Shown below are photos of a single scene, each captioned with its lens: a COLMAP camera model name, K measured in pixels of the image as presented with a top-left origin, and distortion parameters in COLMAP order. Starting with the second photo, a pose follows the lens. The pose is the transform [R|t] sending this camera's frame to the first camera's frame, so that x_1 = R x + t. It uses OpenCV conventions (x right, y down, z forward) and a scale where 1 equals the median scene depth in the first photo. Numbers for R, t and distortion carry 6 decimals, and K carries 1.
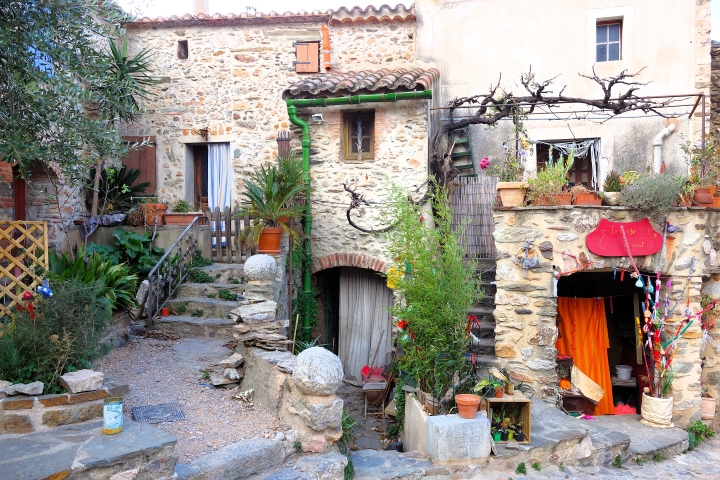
lens RADIAL K [[592.0, 0, 359.8], [0, 592.0, 242.7], [0, 0, 1]] dist [0.007340, -0.011312]
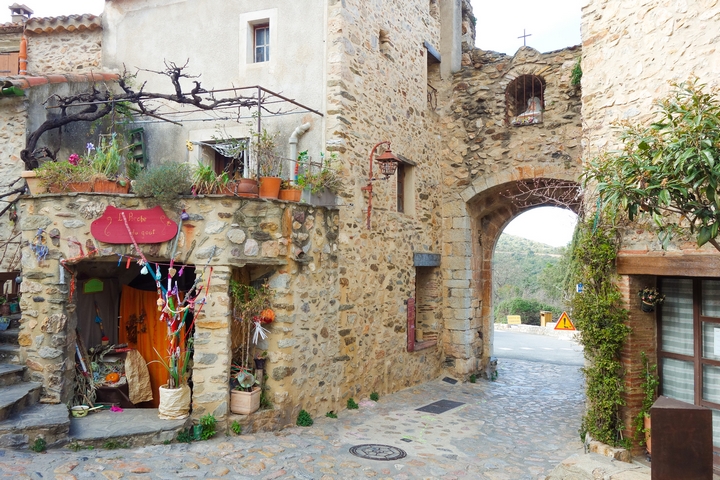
lens RADIAL K [[595.4, 0, 360.3], [0, 595.4, 237.6], [0, 0, 1]] dist [0.005817, -0.003263]
pose [[0.998265, 0.000161, -0.058879, 0.872291], [-0.003928, 0.997950, -0.063873, 0.074222], [0.058748, 0.063993, 0.996220, 0.023549]]
